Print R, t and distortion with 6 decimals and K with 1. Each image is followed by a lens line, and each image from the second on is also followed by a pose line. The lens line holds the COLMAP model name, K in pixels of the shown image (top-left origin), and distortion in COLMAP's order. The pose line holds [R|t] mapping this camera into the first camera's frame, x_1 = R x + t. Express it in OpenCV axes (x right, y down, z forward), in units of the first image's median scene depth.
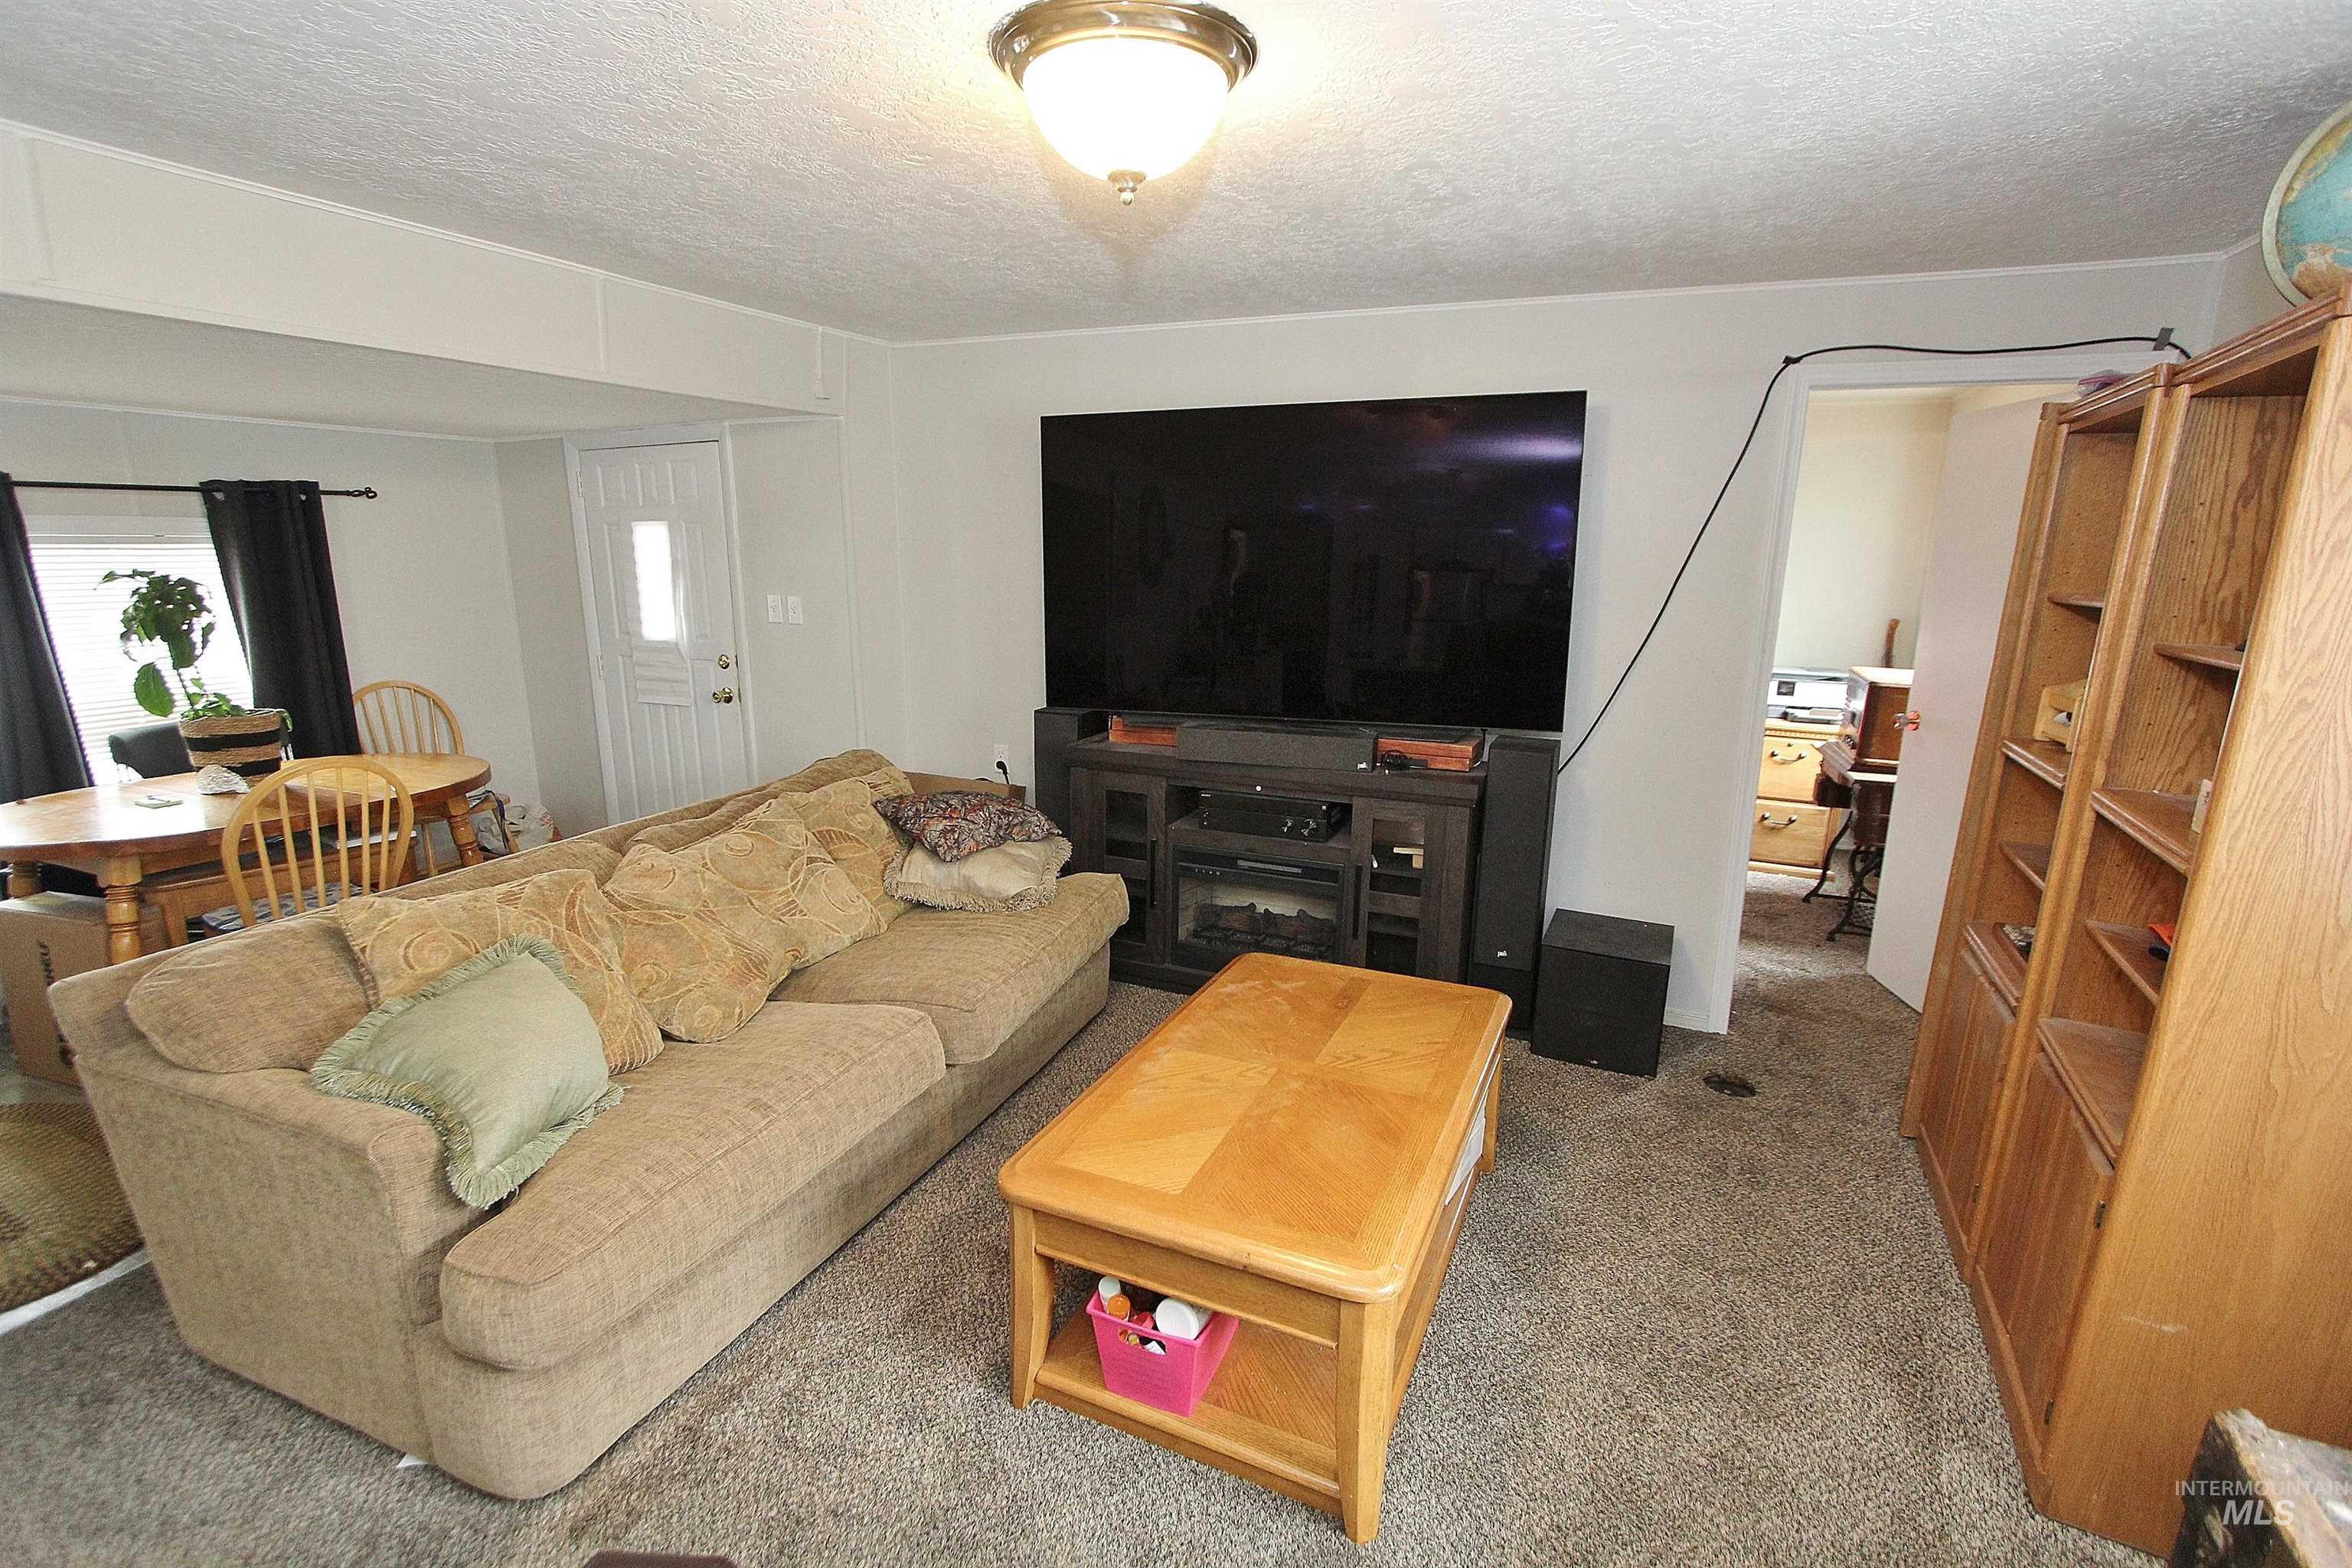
lens RADIAL K [[1089.2, 0, 1168.4], [0, 1089.2, 777.9], [0, 0, 1]] dist [-0.019590, 0.003304]
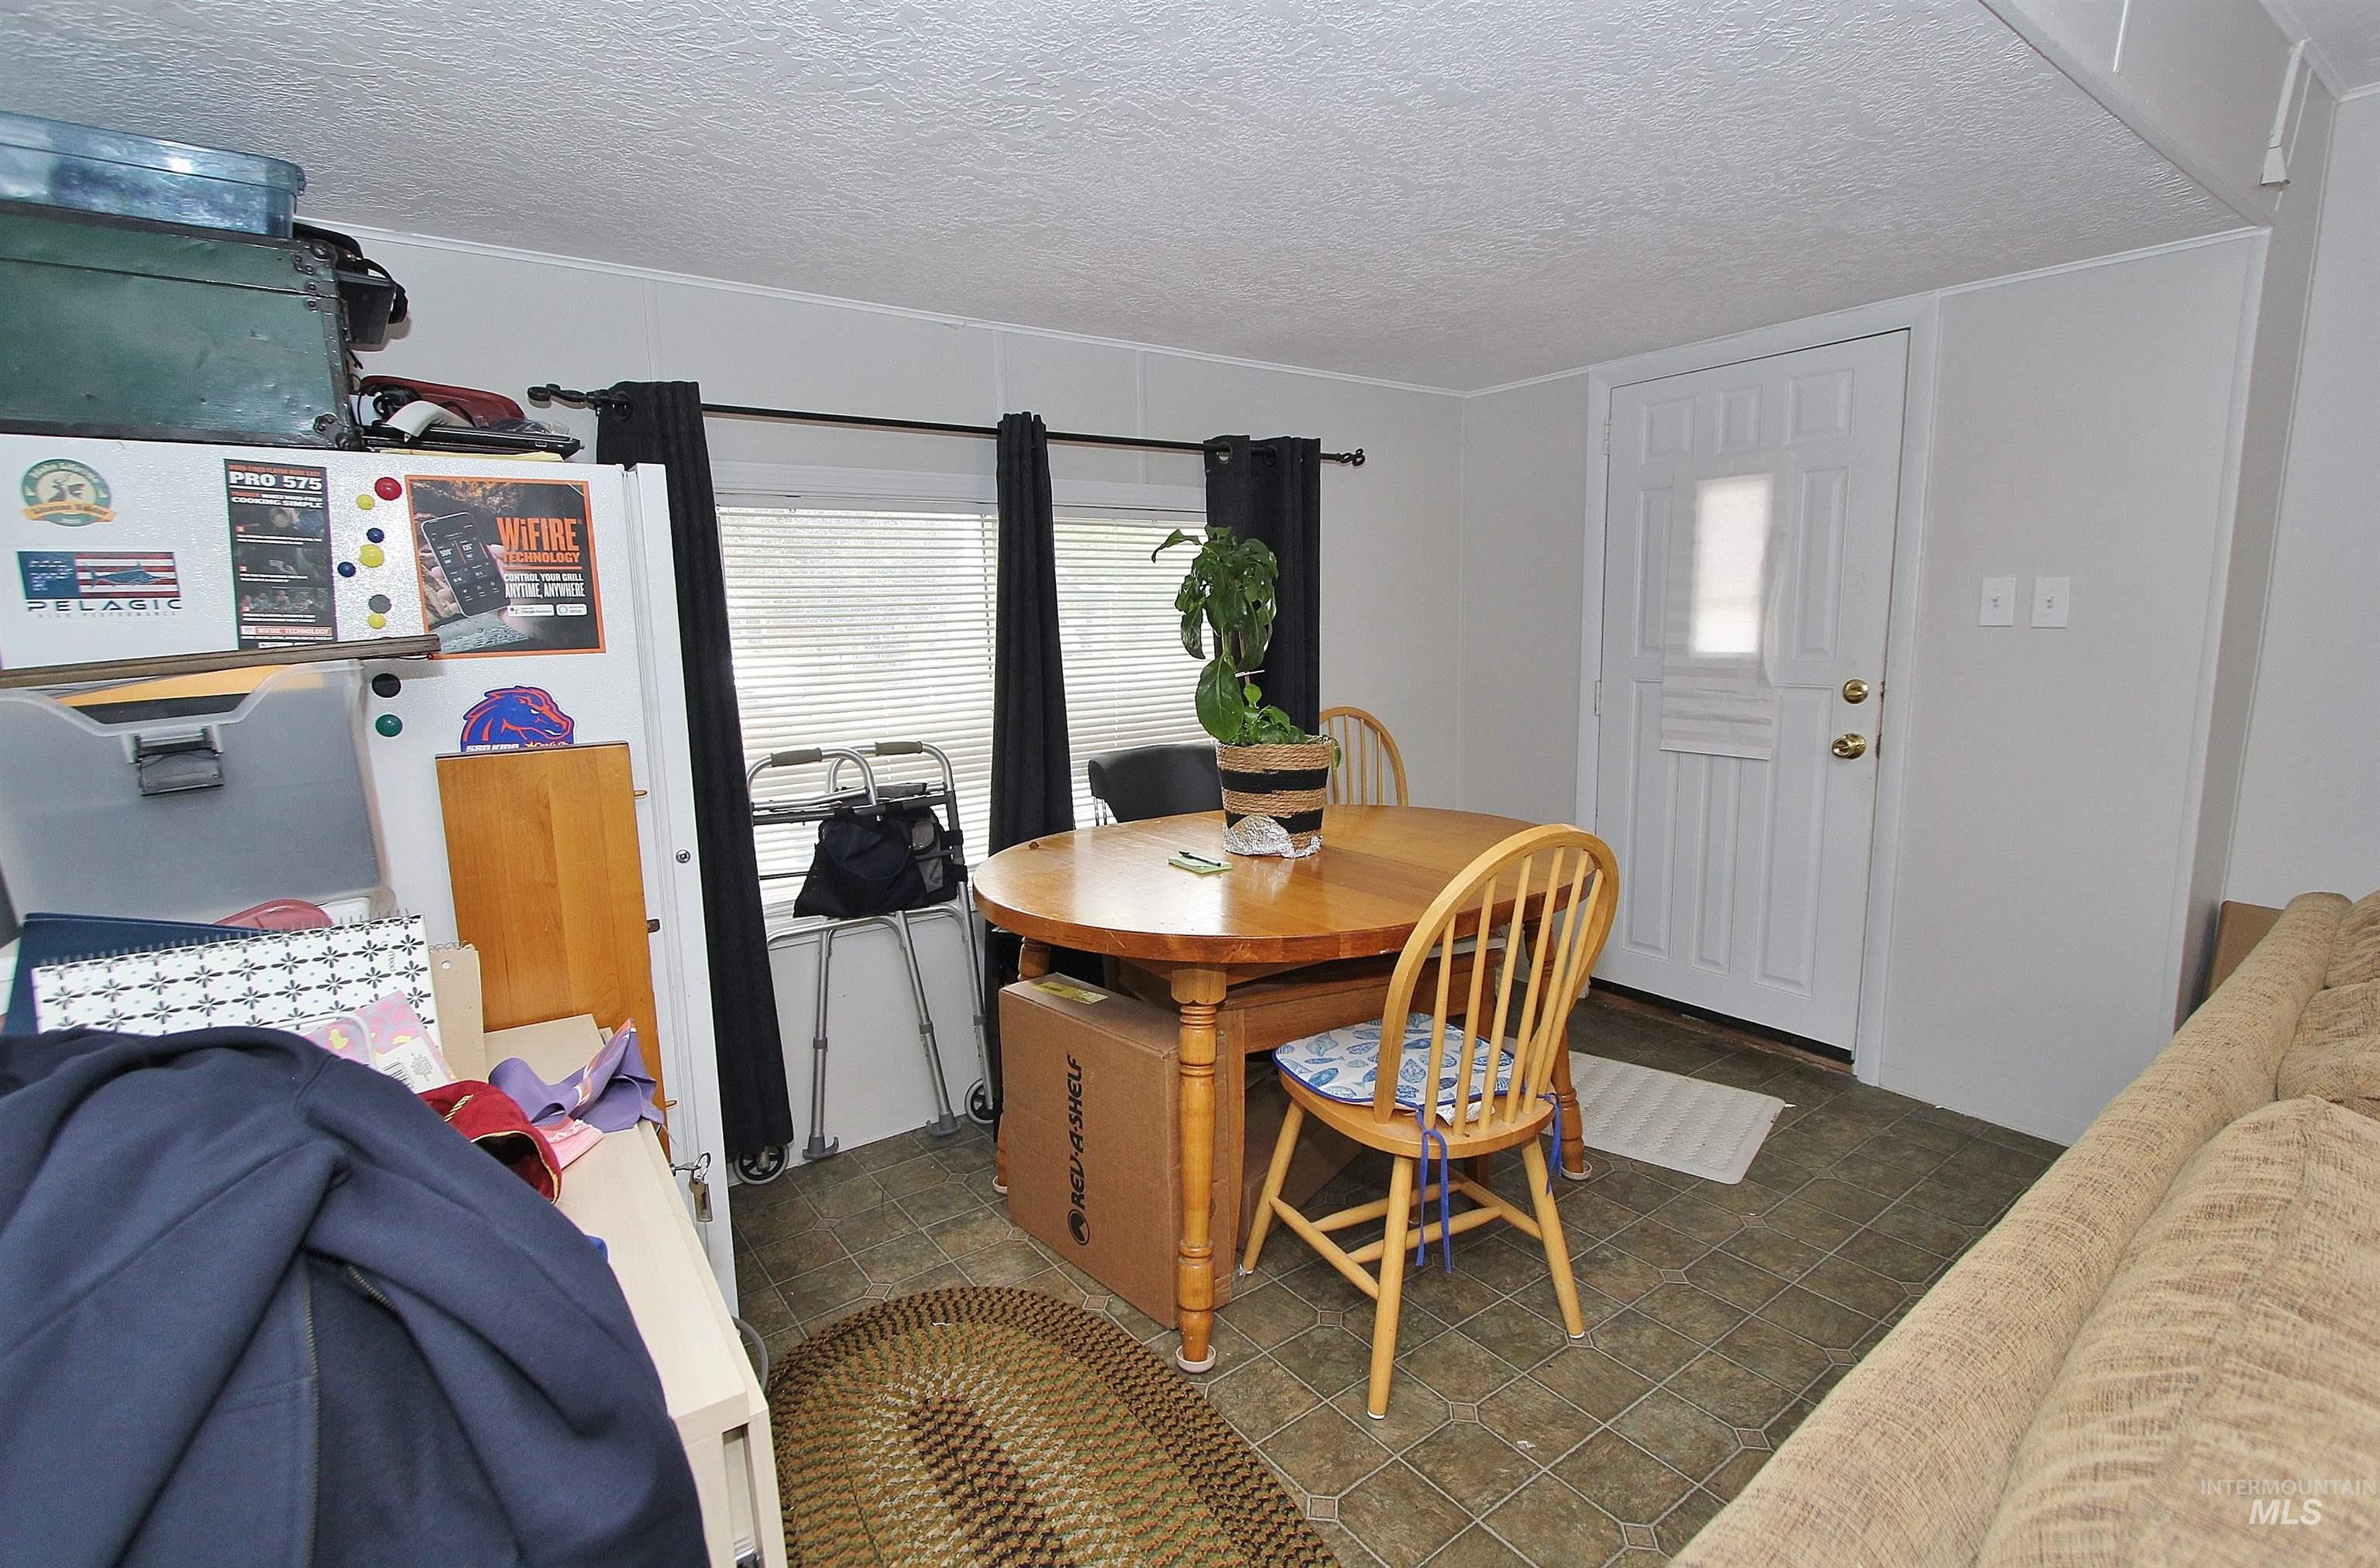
lens RADIAL K [[1102.1, 0, 1205.8], [0, 1102.1, 788.5], [0, 0, 1]] dist [-0.019590, 0.003304]
pose [[0.875159, 0.061299, -0.479937, -0.473029], [-0.081395, 0.996457, -0.021153, -0.008640], [0.476940, 0.057577, 0.877048, 0.299551]]
